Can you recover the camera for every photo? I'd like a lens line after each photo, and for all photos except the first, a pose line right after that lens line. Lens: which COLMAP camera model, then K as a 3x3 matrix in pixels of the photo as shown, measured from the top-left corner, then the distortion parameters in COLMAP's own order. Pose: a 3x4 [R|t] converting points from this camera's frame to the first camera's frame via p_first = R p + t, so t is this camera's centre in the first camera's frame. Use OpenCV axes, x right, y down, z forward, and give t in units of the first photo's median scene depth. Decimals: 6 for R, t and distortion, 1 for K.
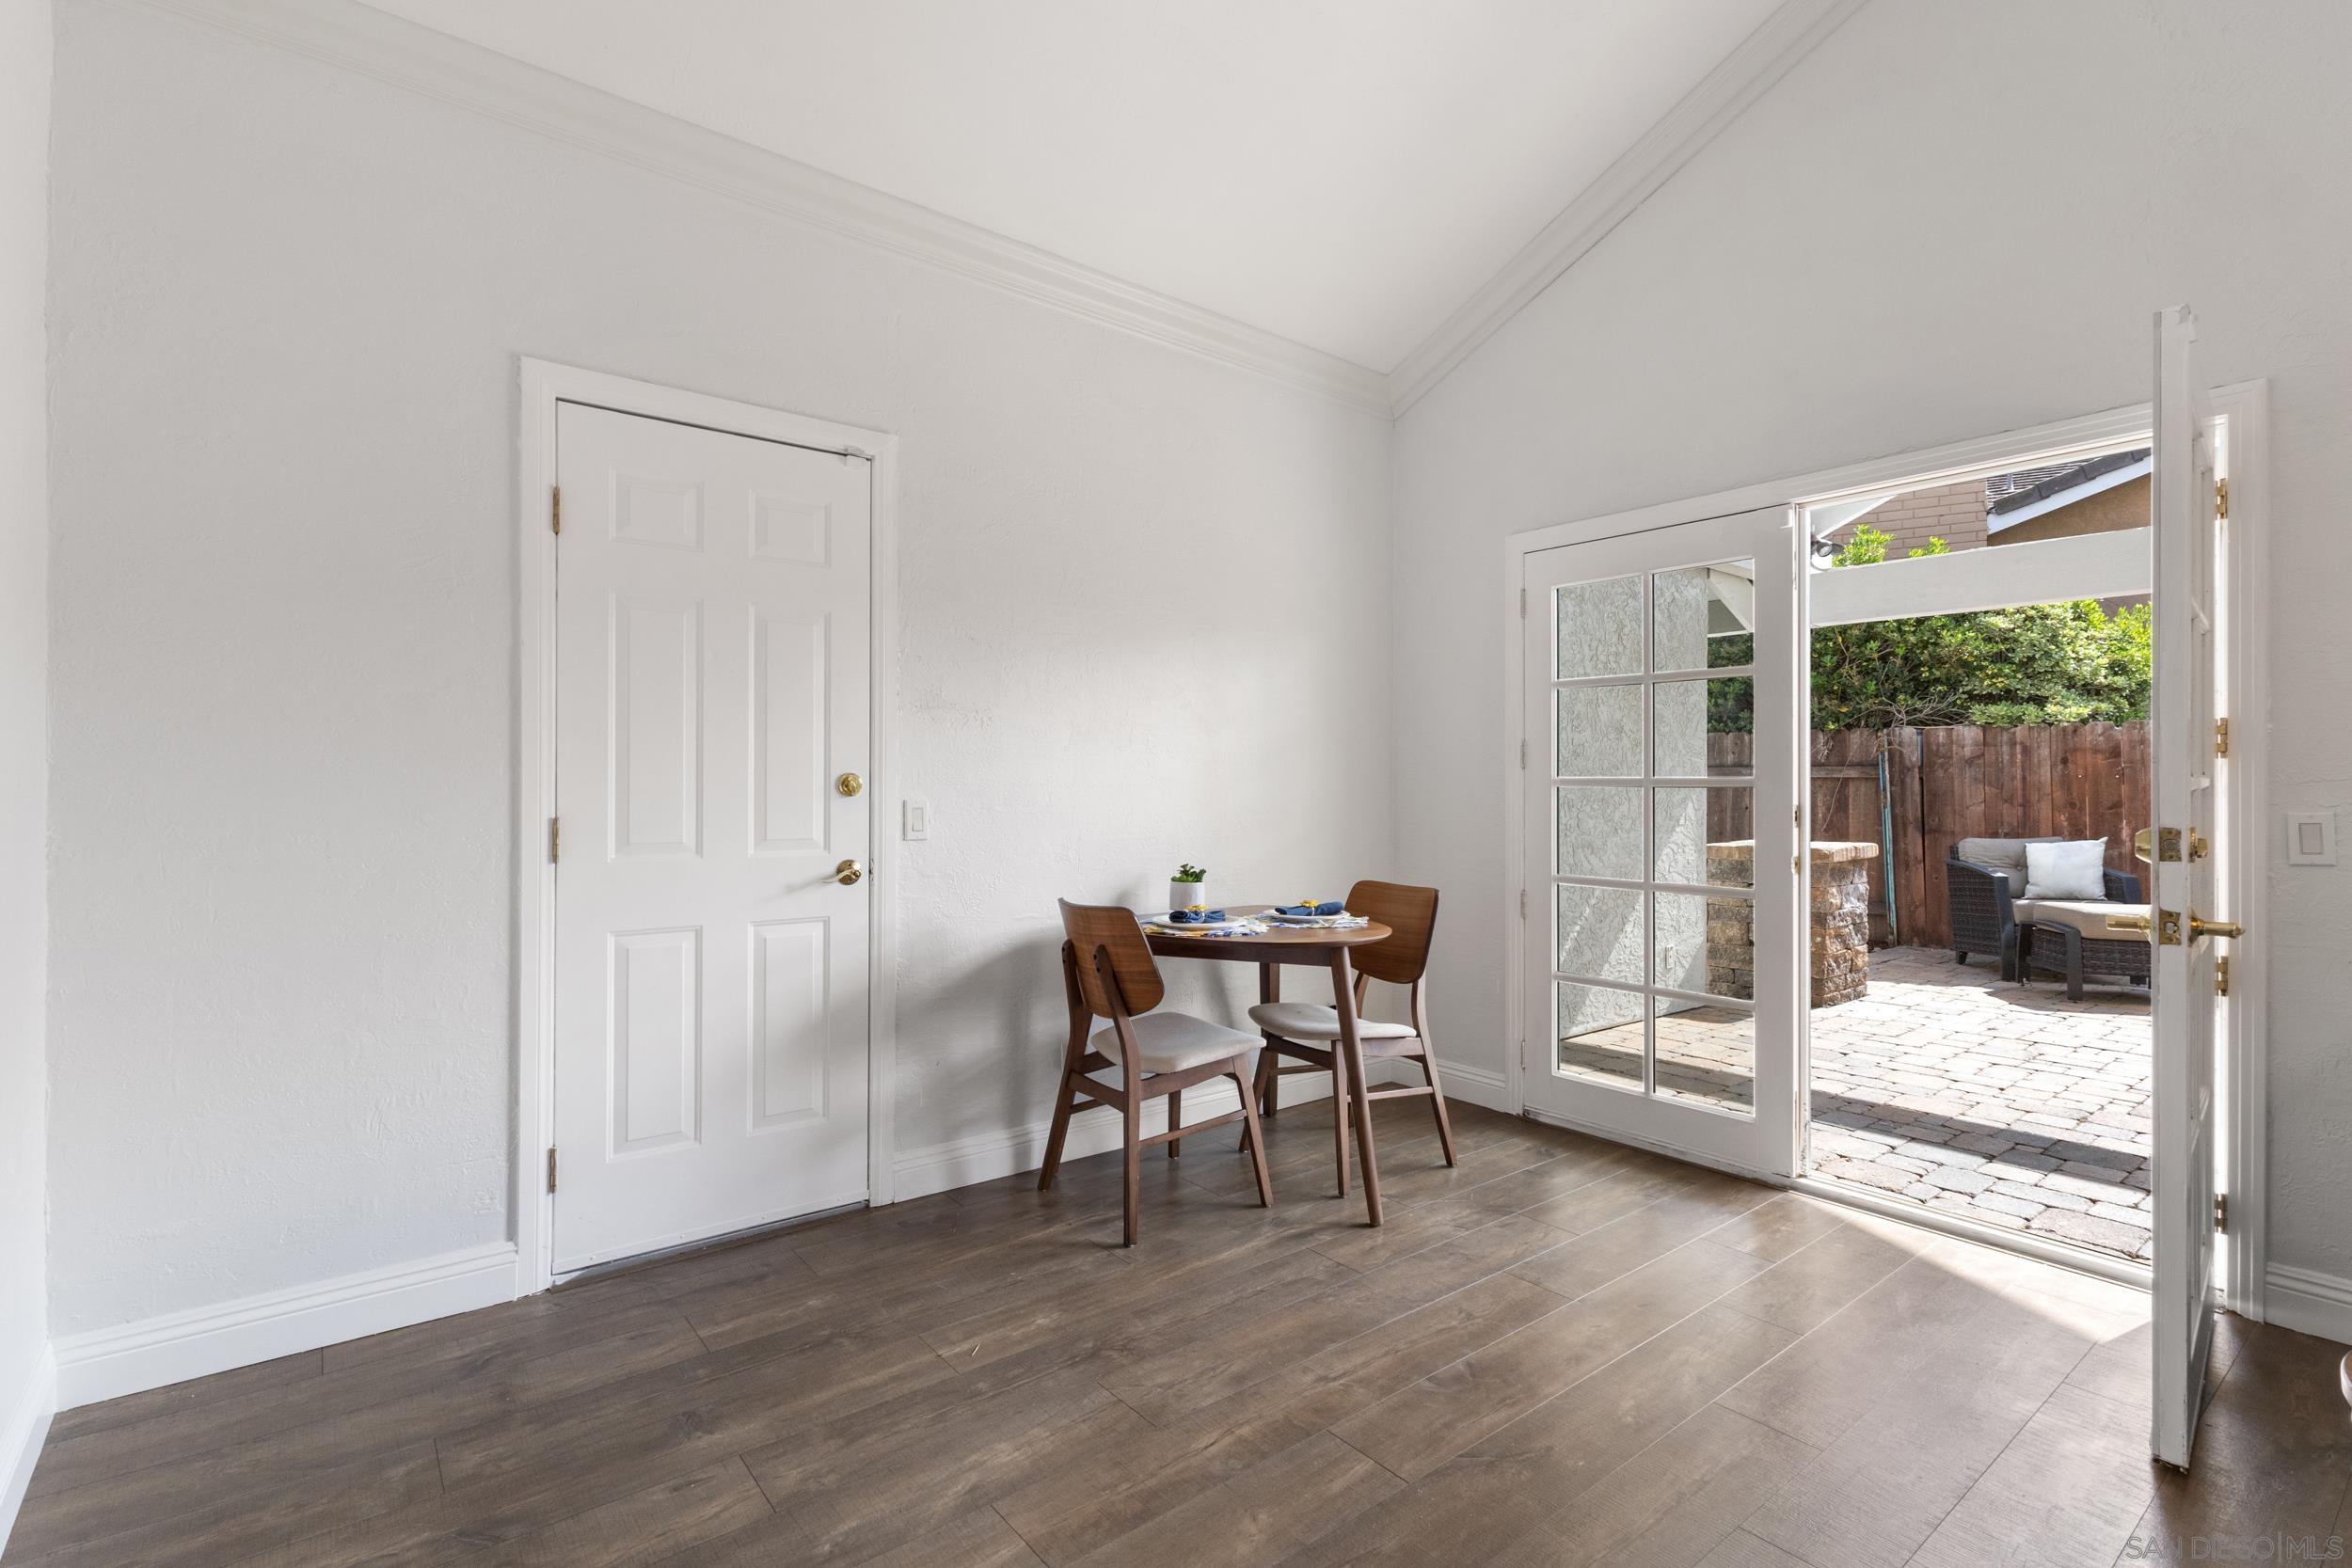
lens RADIAL K [[1089.6, 0, 1173.3], [0, 1089.6, 788.6], [0, 0, 1]] dist [0.002720, 0.002243]
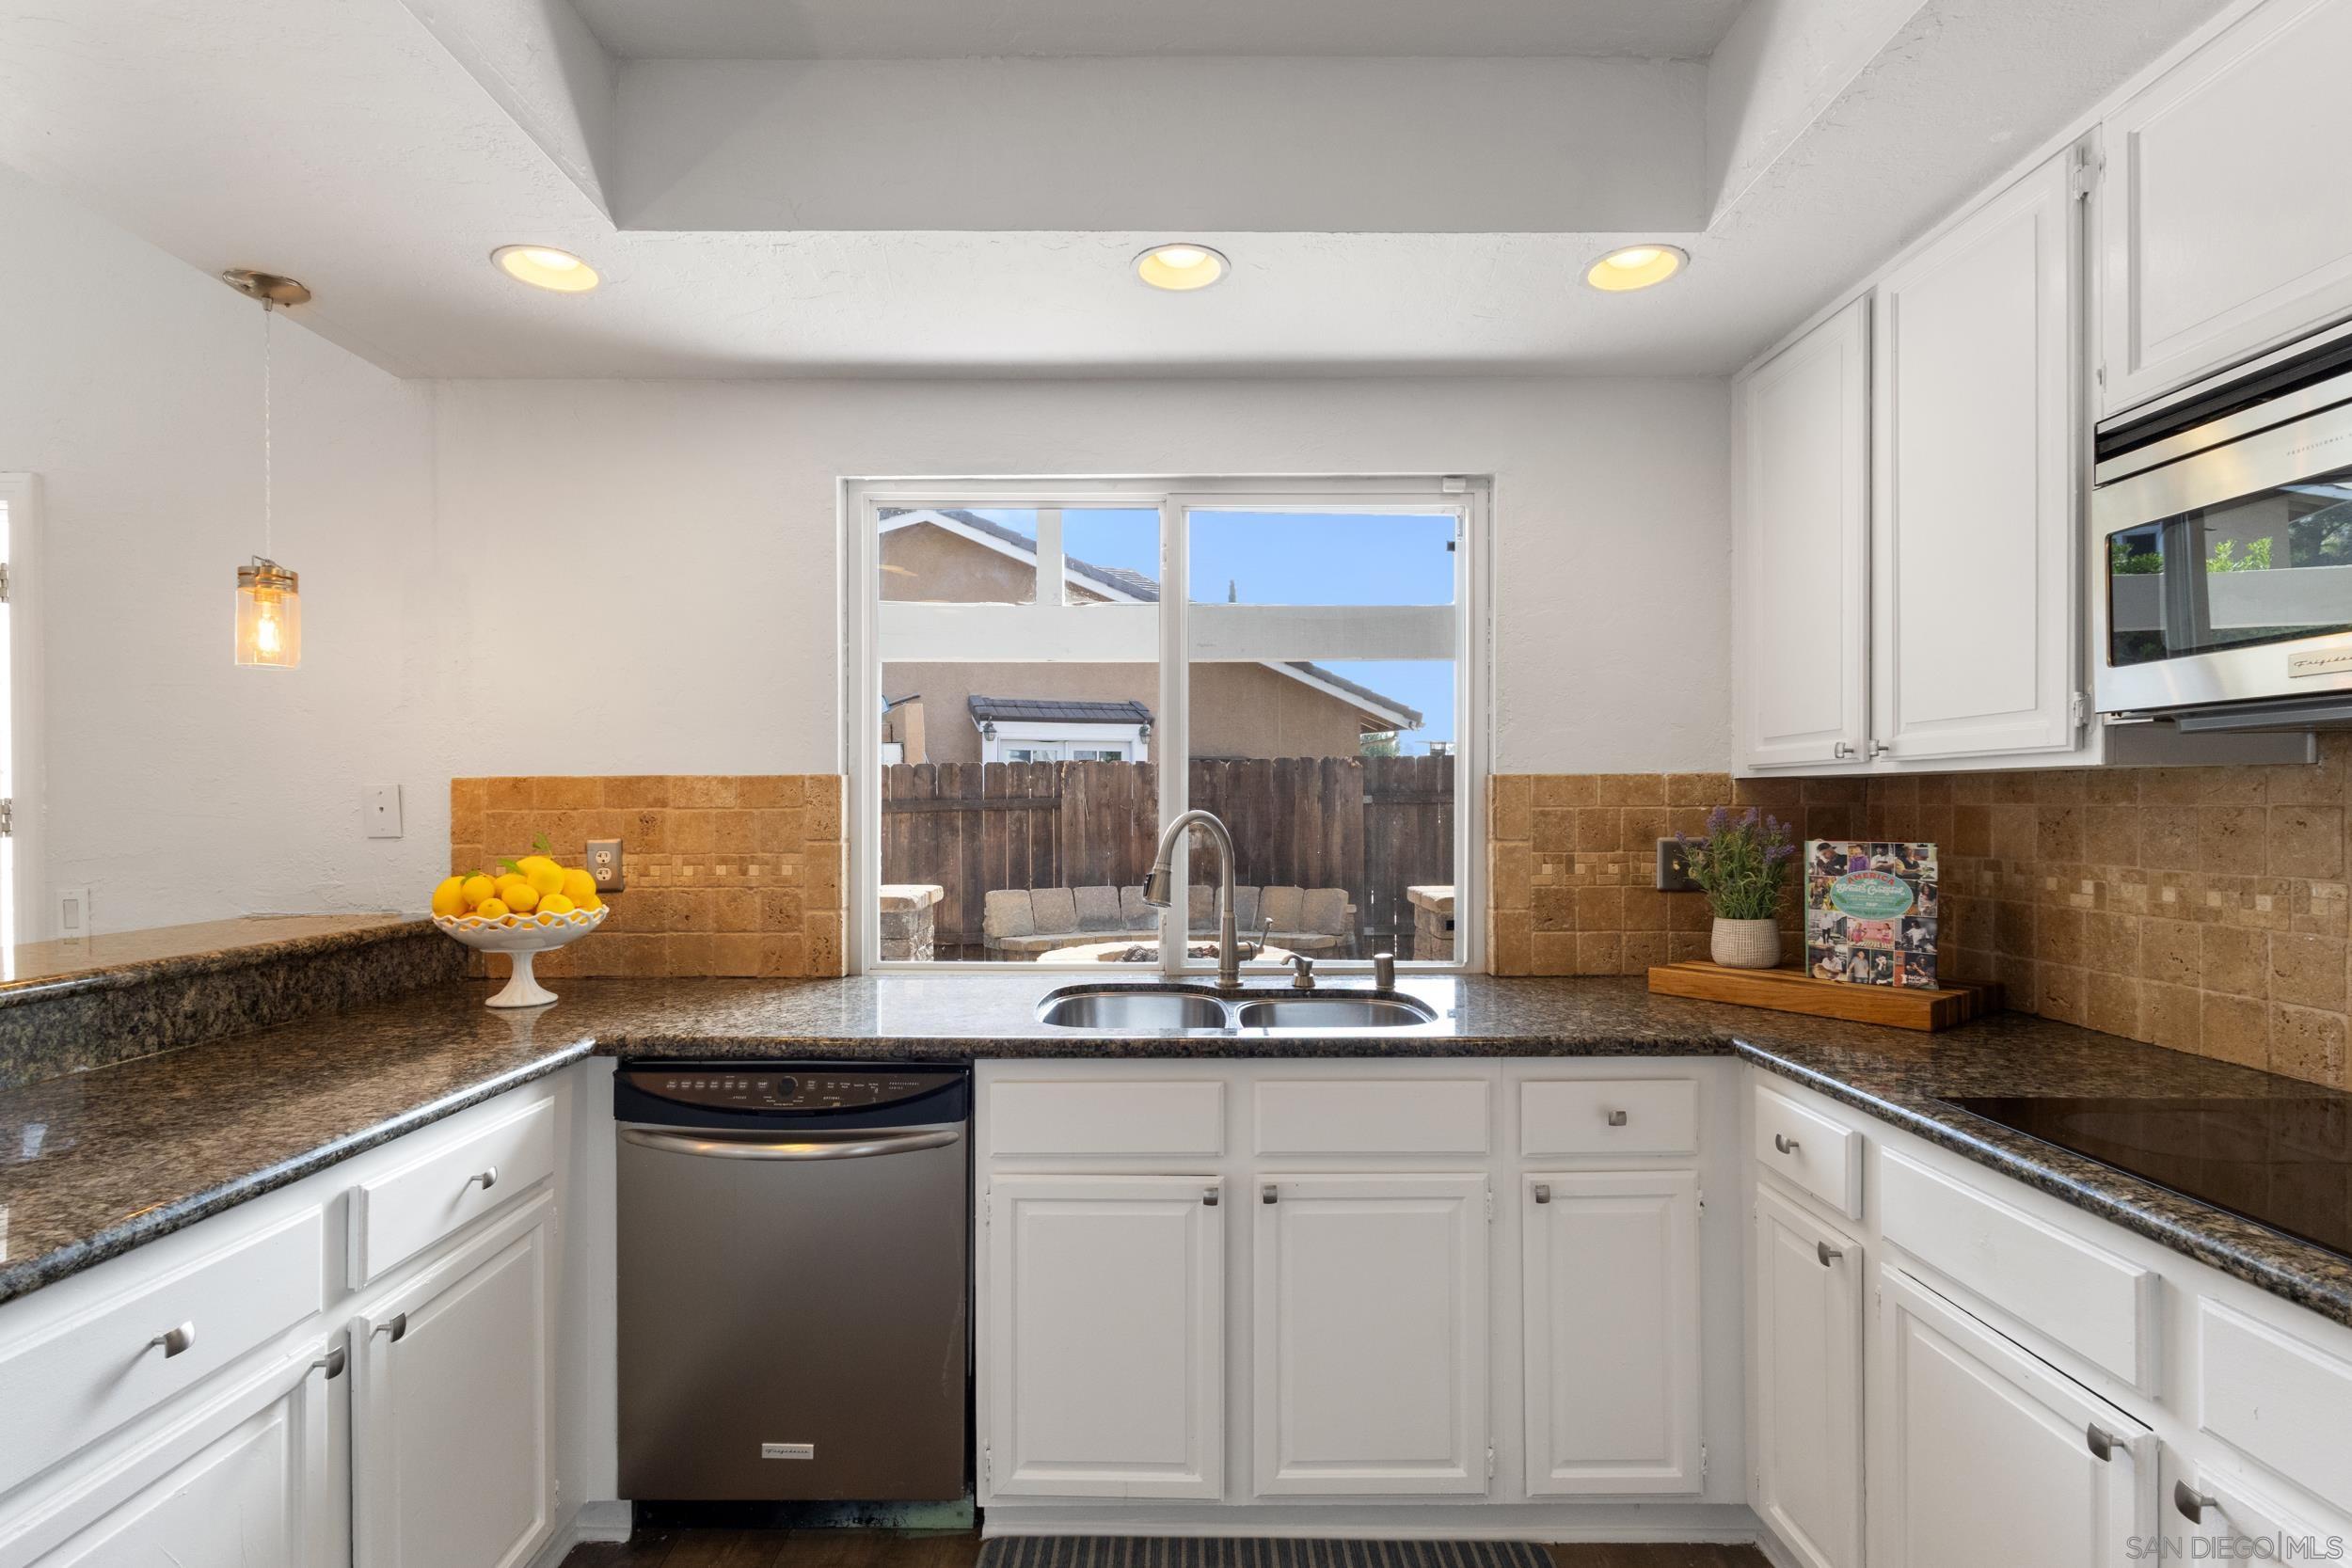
lens RADIAL K [[1089.6, 0, 1163.8], [0, 1089.6, 805.7], [0, 0, 1]] dist [0.002720, 0.002243]
pose [[0.619548, -0.001935, 0.784956, 0.272313], [0.000589, 0.999998, 0.002000, -0.019747], [-0.784958, -0.000777, 0.619548, -0.155159]]
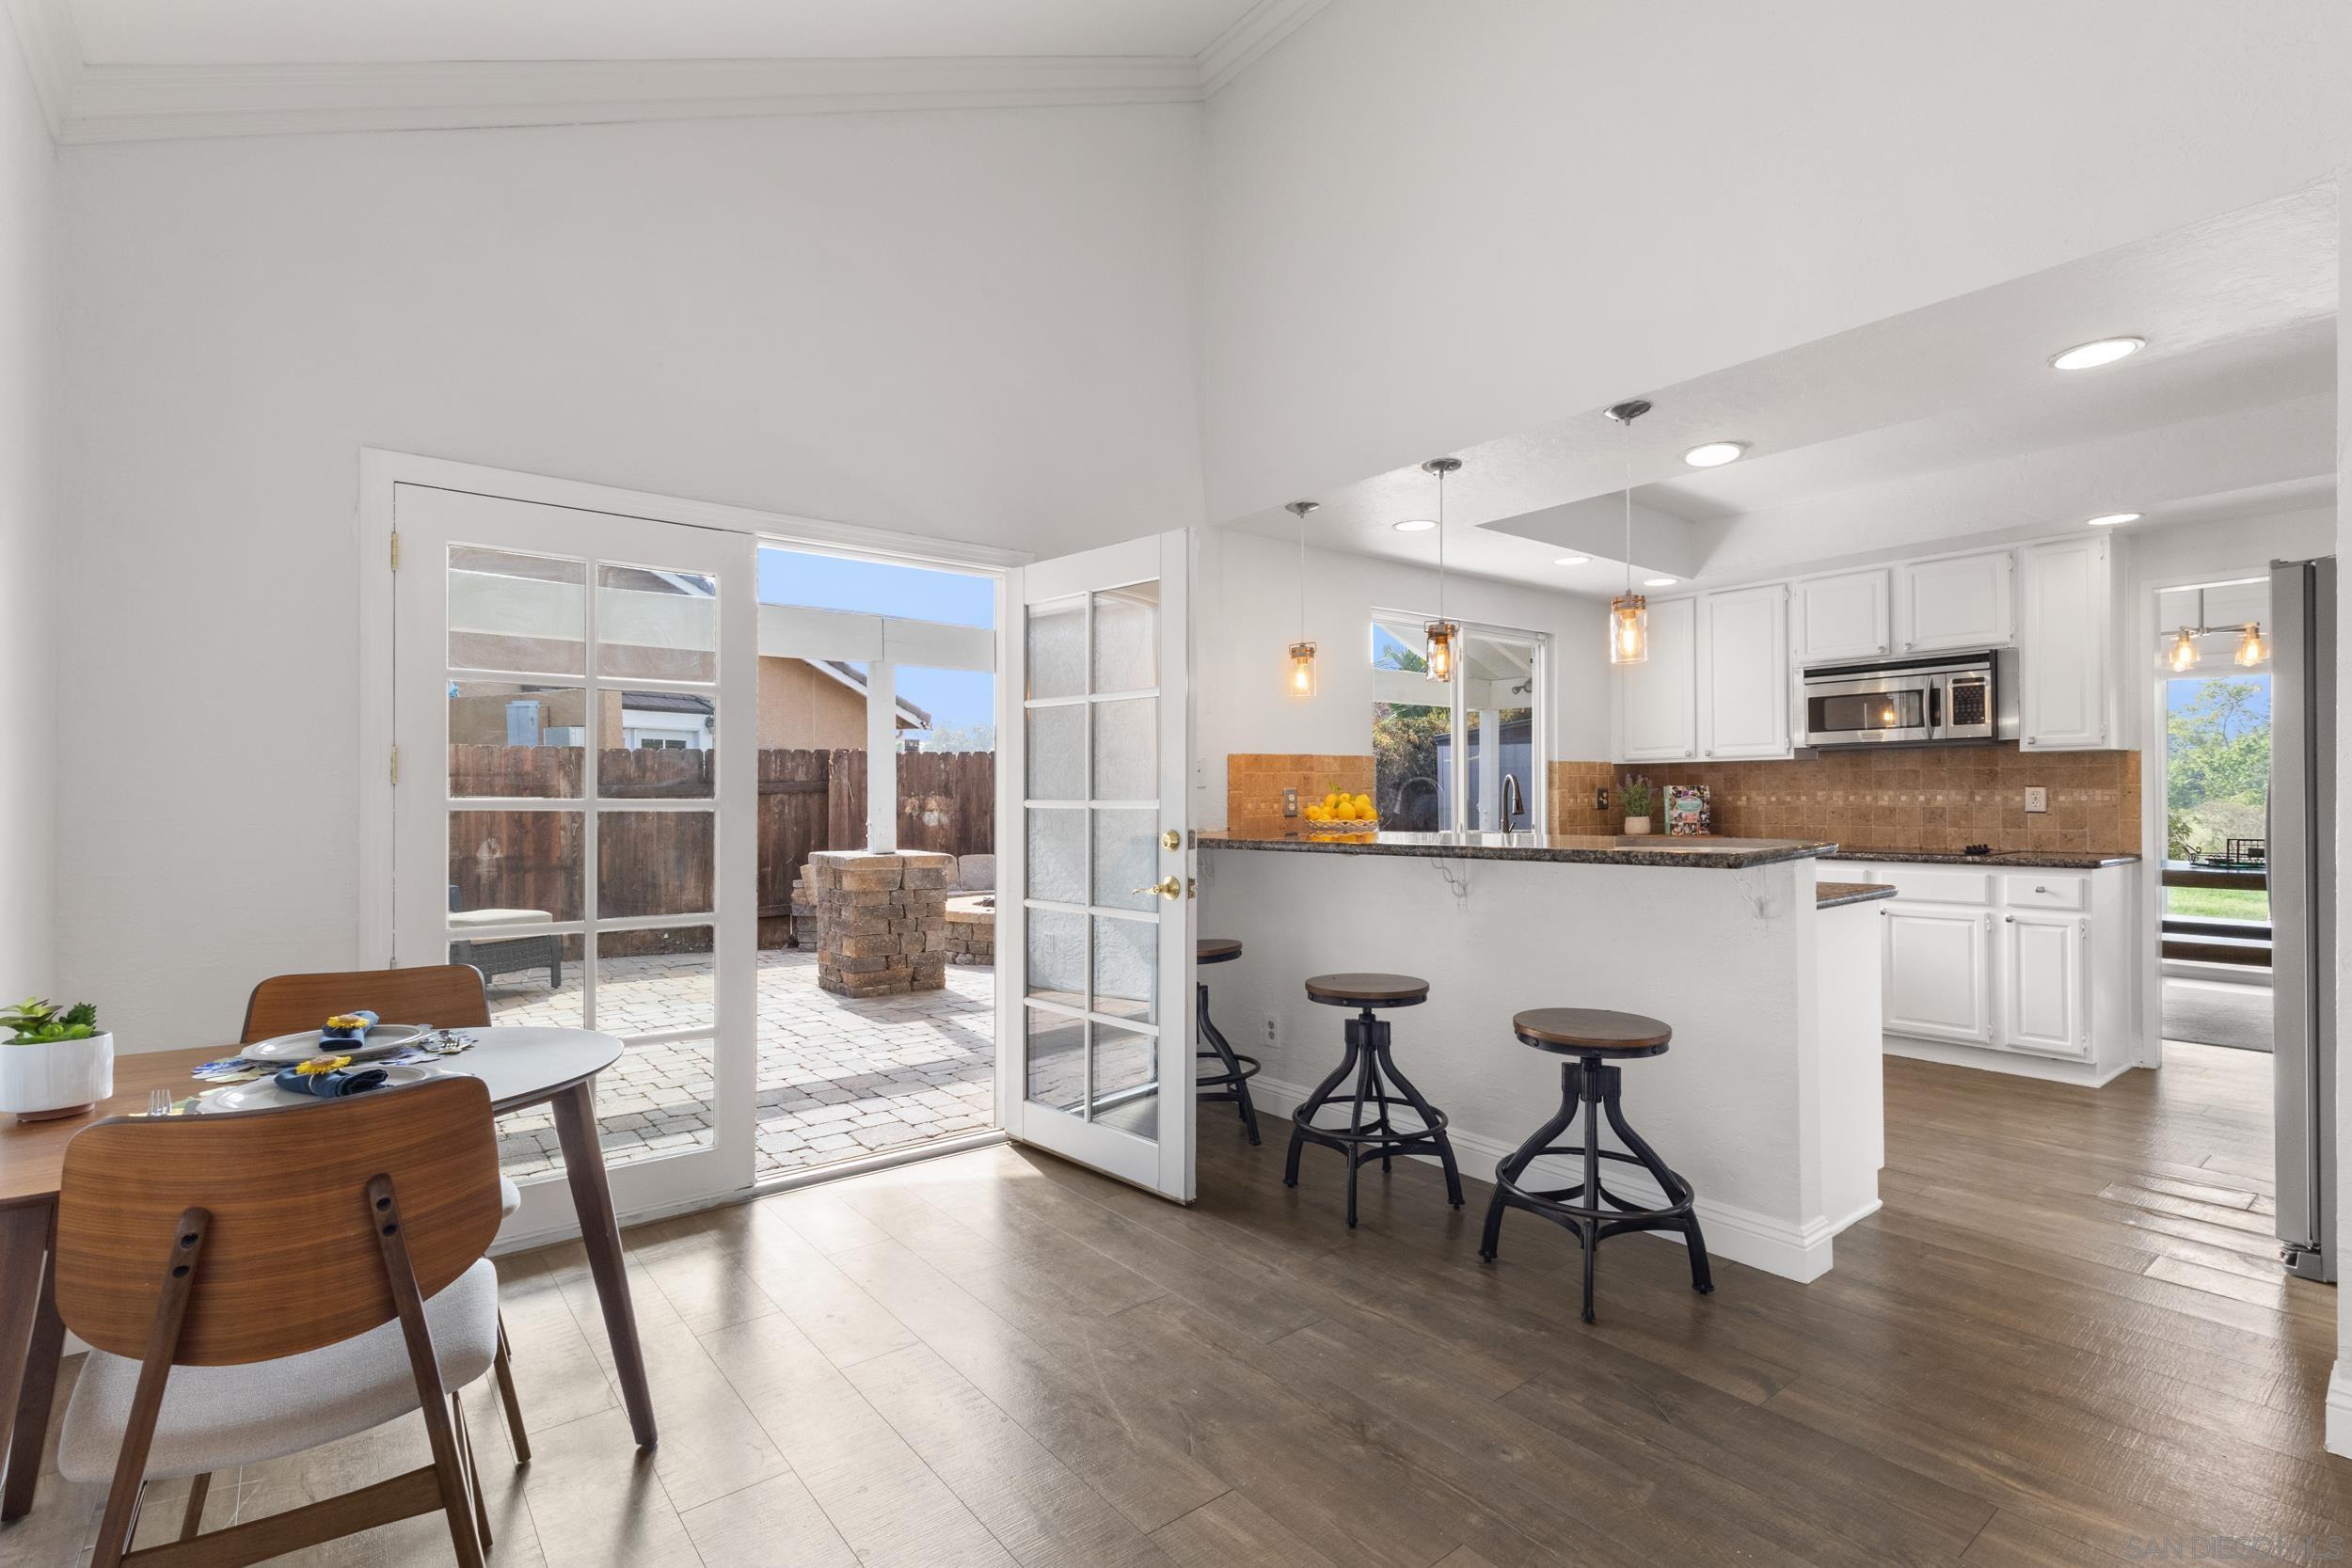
lens RADIAL K [[1089.6, 0, 1157.4], [0, 1089.6, 796.0], [0, 0, 1]] dist [0.002720, 0.002243]
pose [[0.006726, 0.002087, 0.999975, -0.200410], [0.007302, 0.999971, -0.002136, -0.003370], [-0.999951, 0.007316, 0.006711, 0.261487]]
